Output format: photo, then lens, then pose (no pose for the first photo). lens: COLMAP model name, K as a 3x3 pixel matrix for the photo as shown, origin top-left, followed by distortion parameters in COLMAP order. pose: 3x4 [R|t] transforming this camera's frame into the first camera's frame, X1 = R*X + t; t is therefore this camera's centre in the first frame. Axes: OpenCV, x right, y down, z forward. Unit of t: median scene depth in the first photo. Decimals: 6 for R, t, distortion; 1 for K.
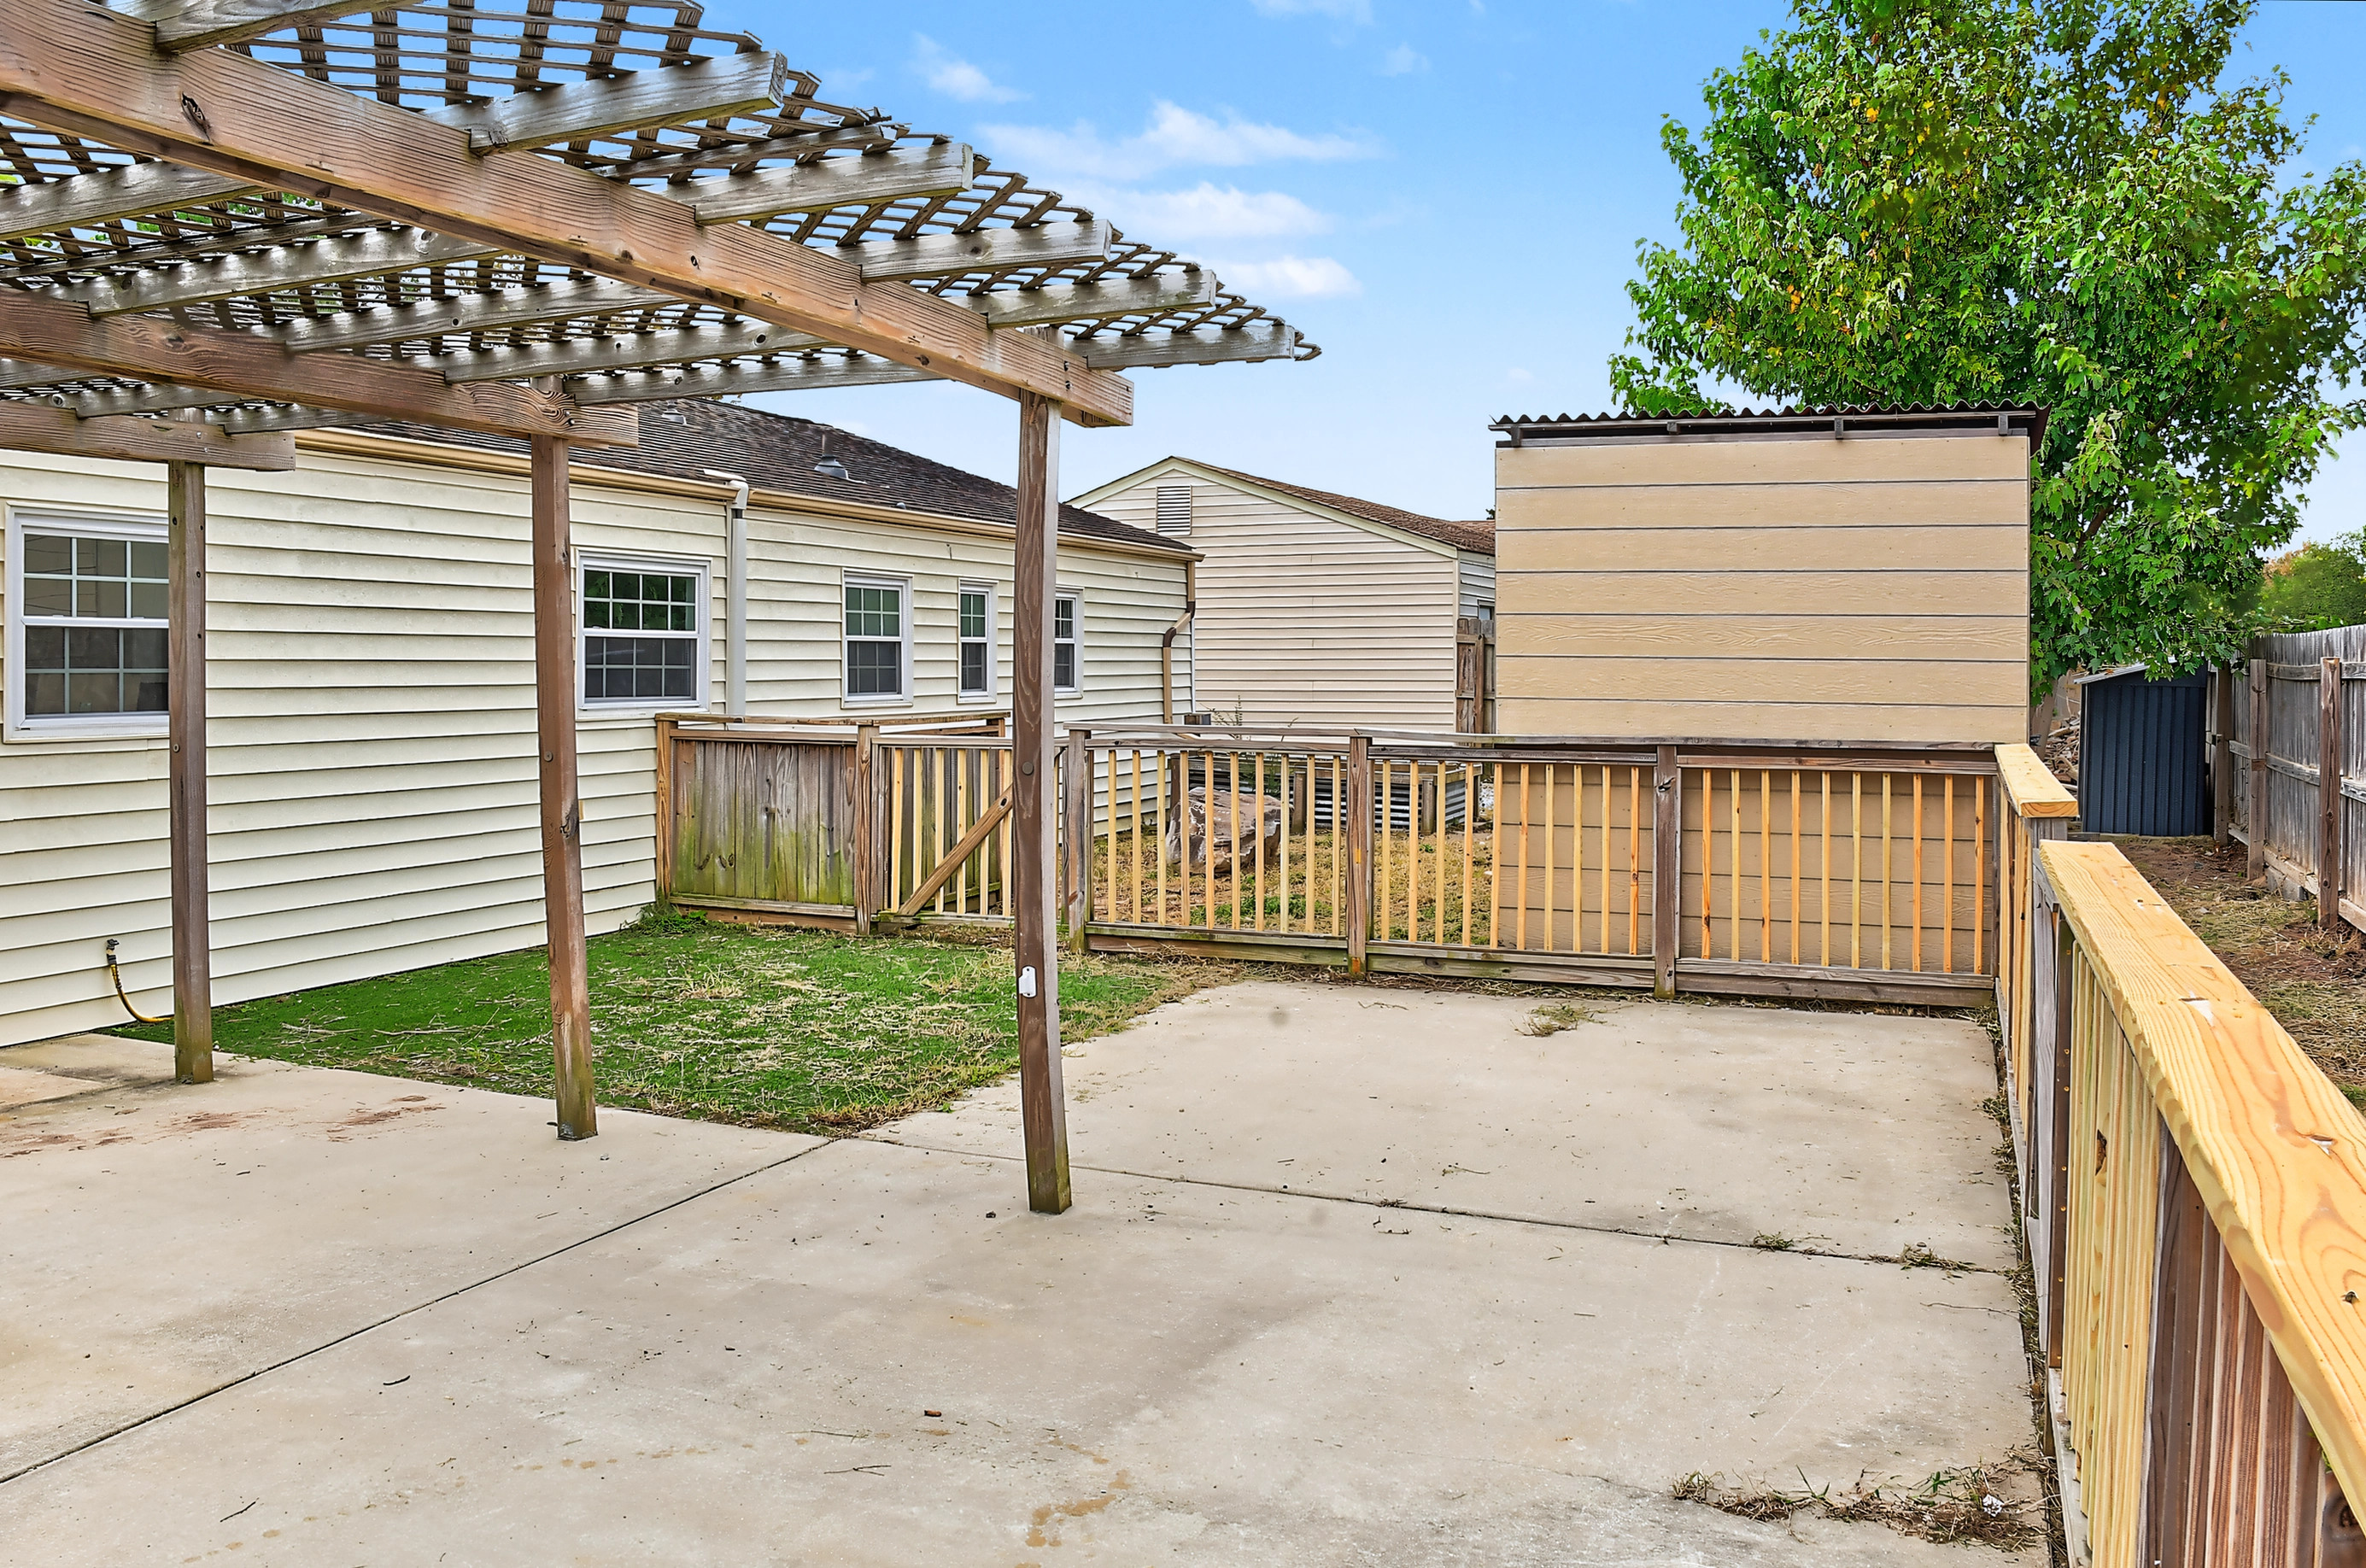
lens RADIAL K [[1910.8, 0, 1187.0], [0, 1910.8, 648.9], [0, 0, 1]] dist [-0.138886, 0.079248]
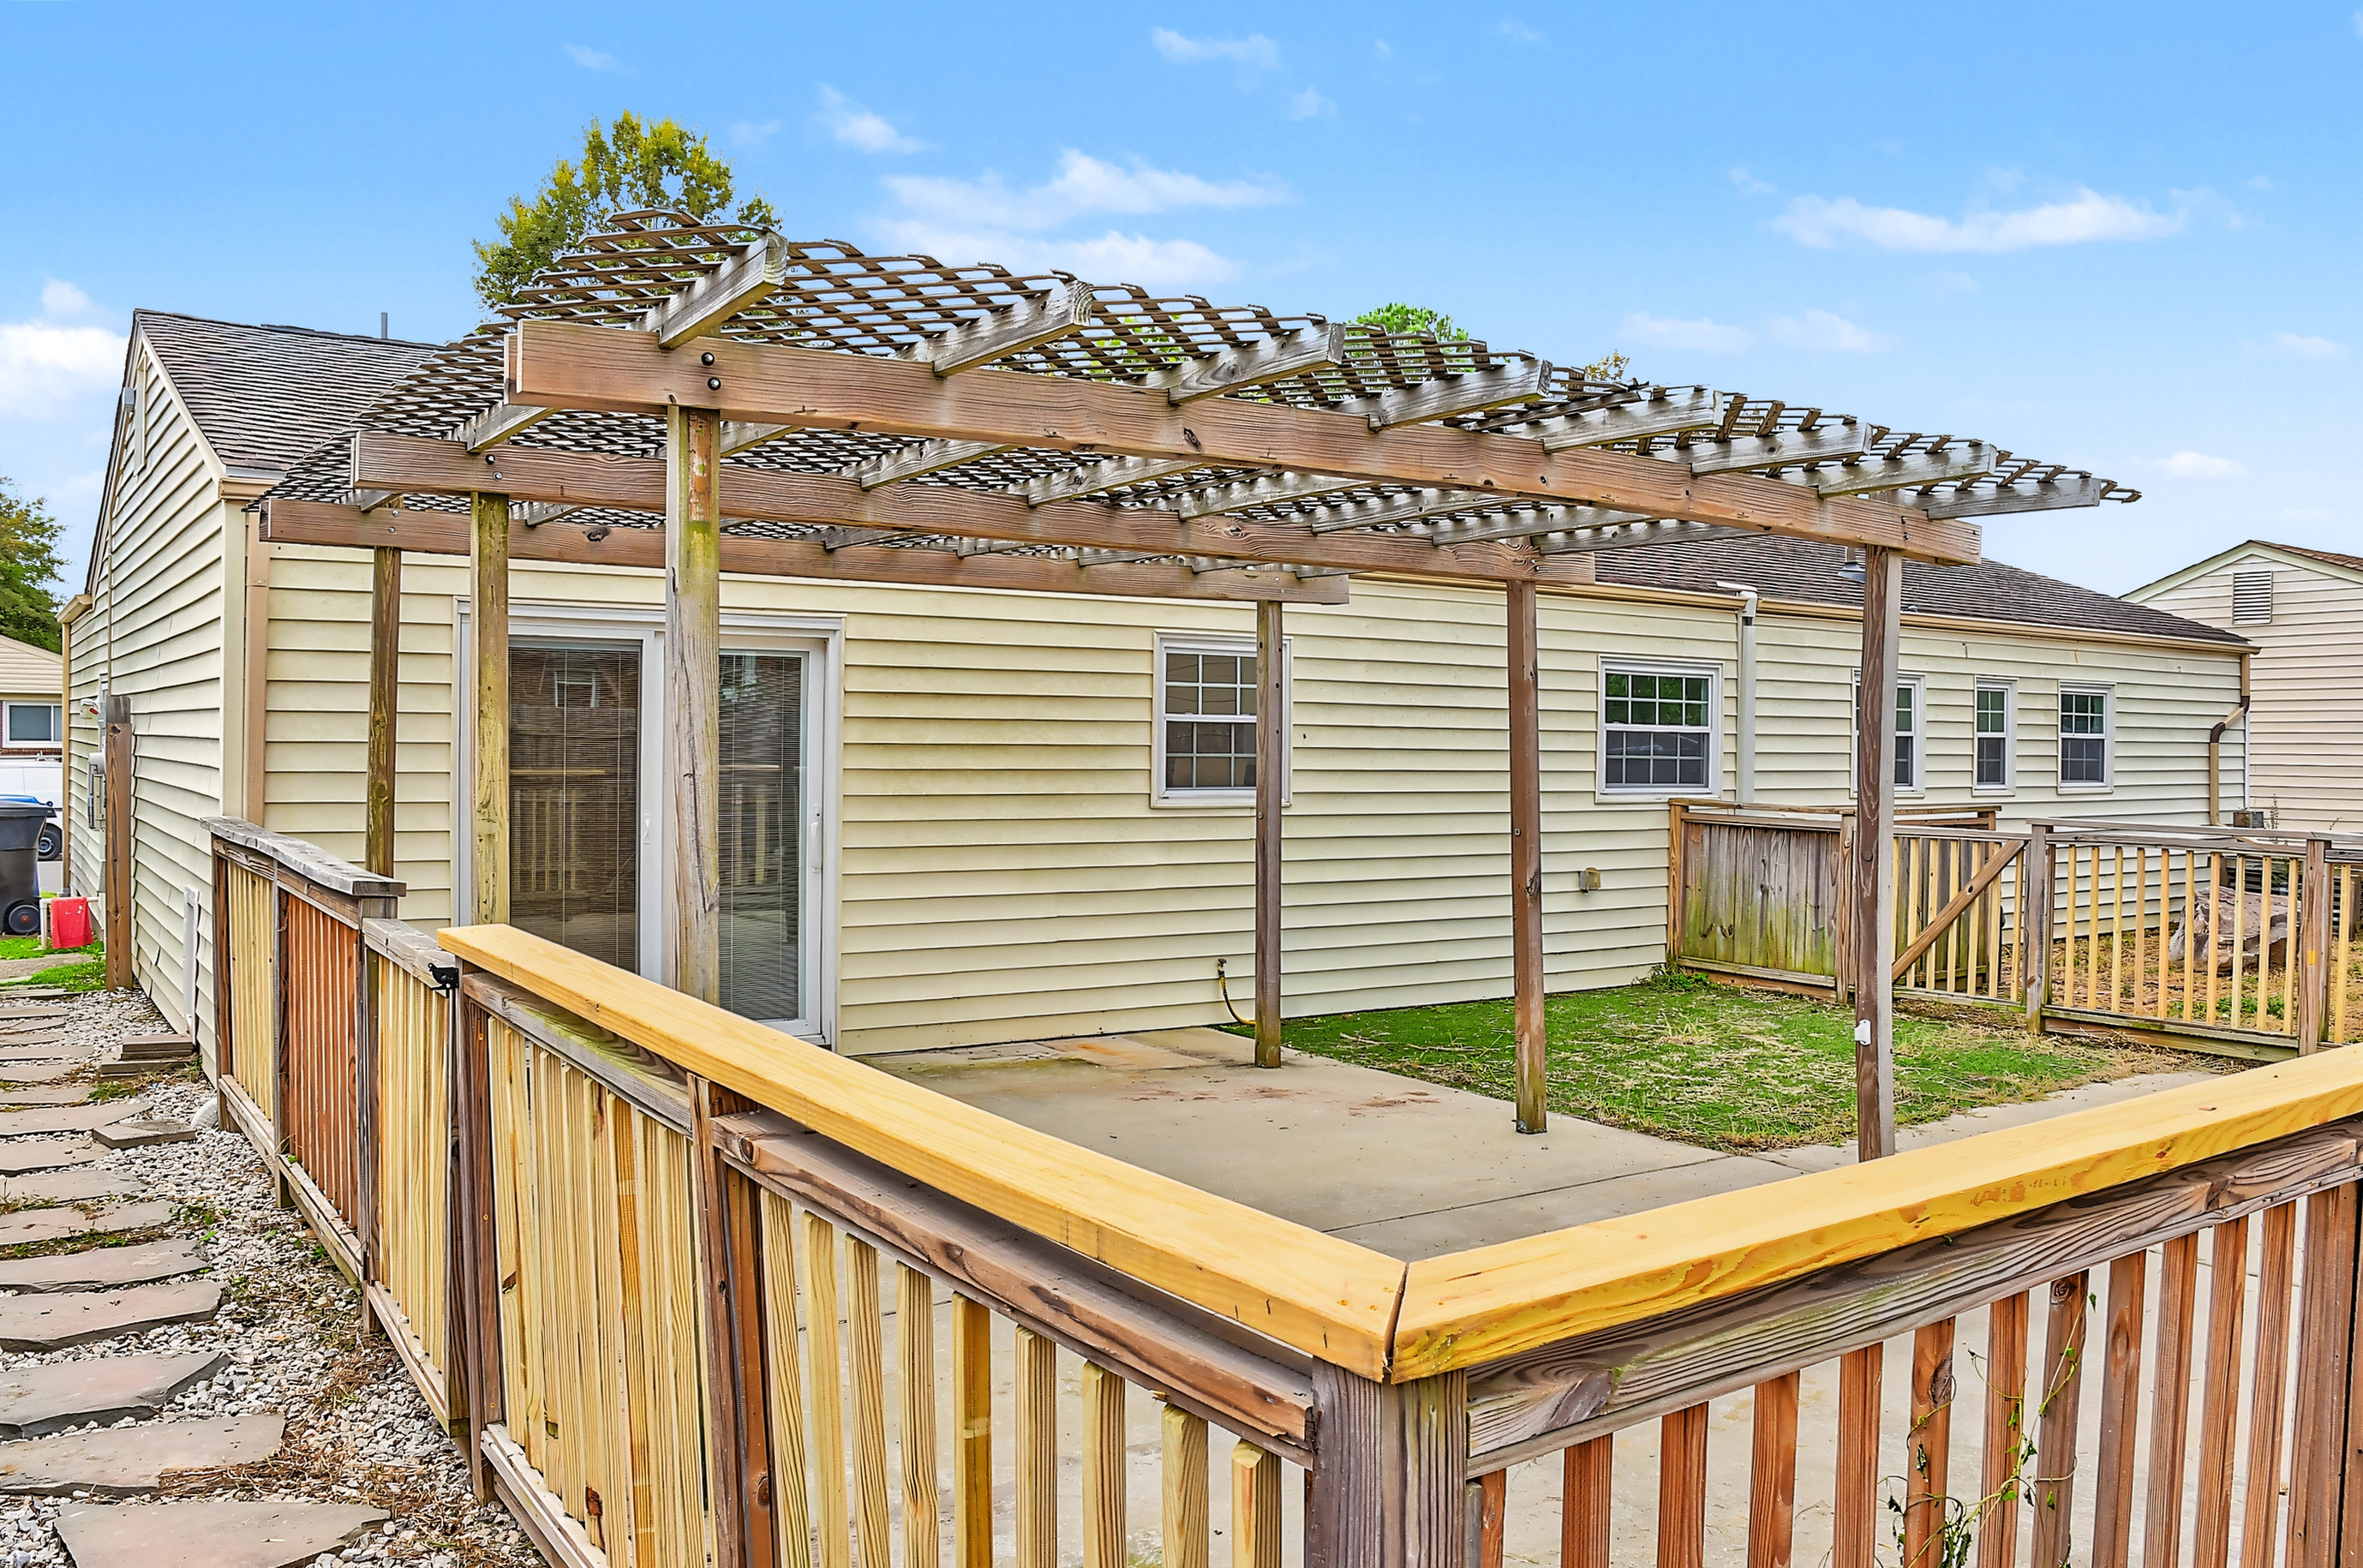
lens RADIAL K [[1880.3, 0, 1179.8], [0, 1880.3, 749.6], [0, 0, 1]] dist [-0.142065, 0.002604]
pose [[0.833462, 0.015773, -0.552352, 0.104189], [-0.010215, 0.999862, 0.013139, -0.007805], [0.552483, -0.005309, 0.833507, -0.112660]]
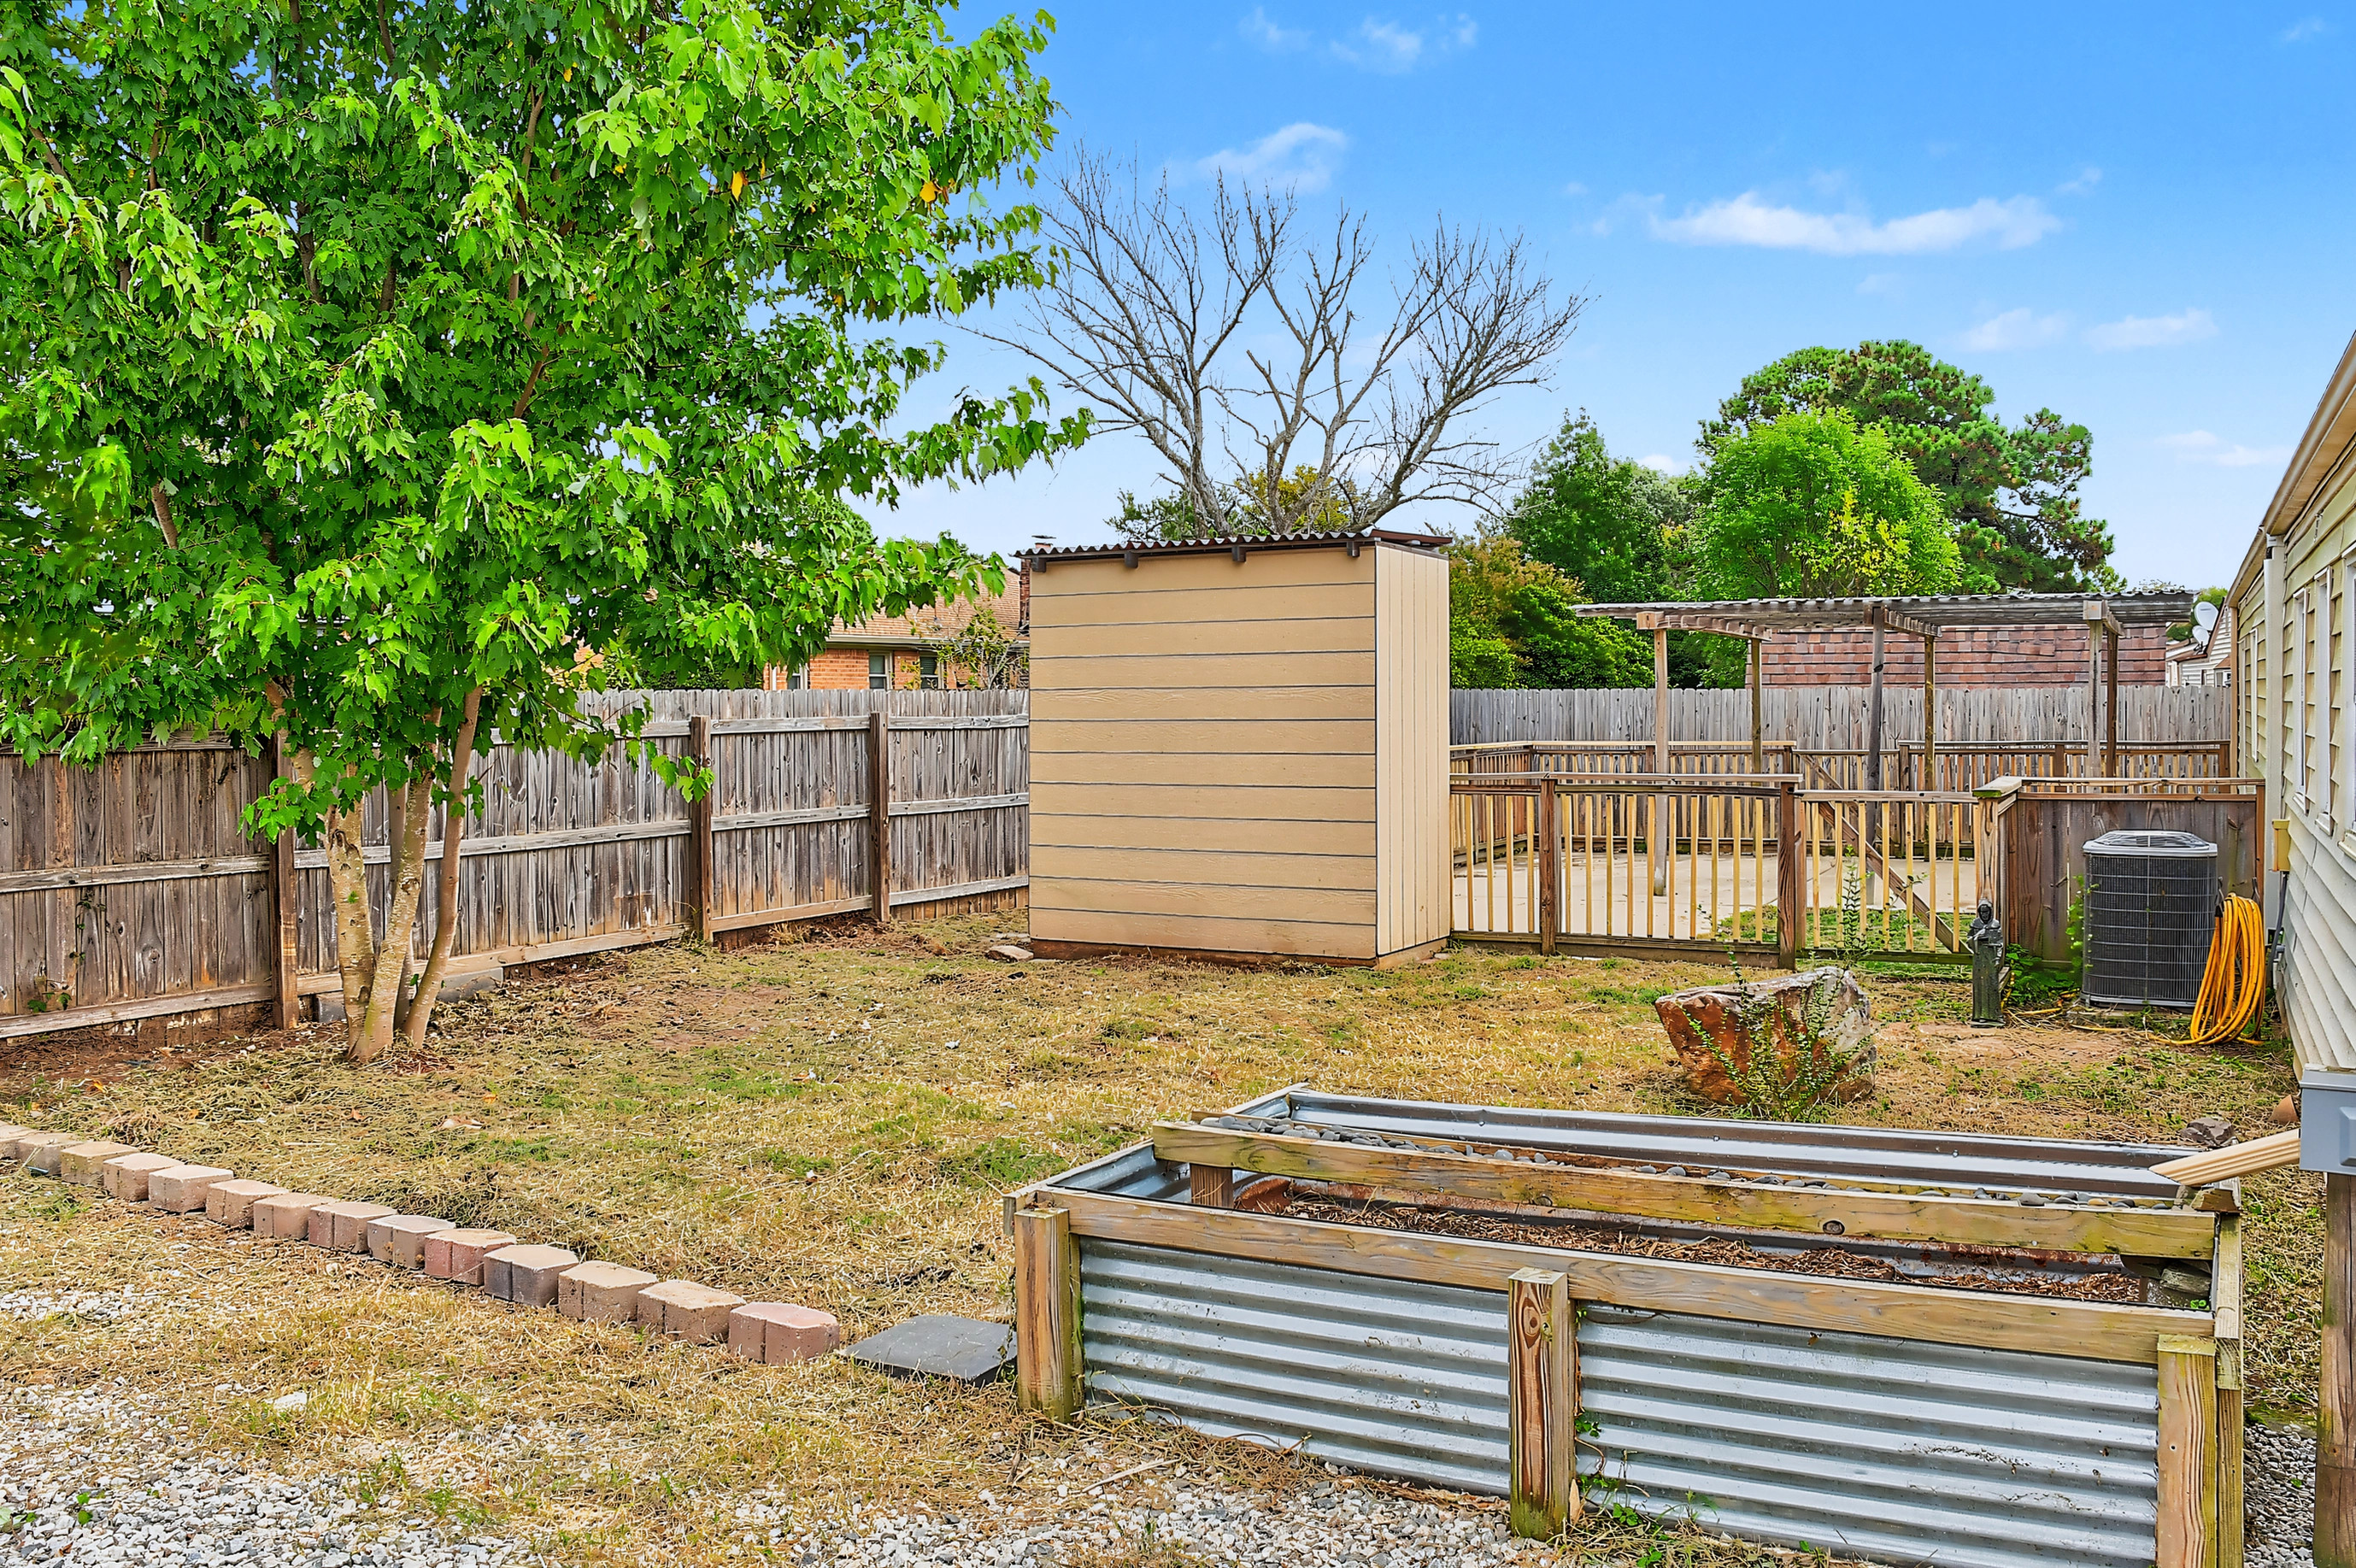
lens RADIAL K [[1874.6, 0, 1176.3], [0, 1874.6, 749.7], [0, 0, 1]] dist [-0.142065, 0.002604]
pose [[-0.992732, -0.018085, 0.118977, -0.300675], [-0.013810, 0.999232, 0.036659, -0.017884], [-0.119549, 0.034750, -0.992220, 2.429666]]
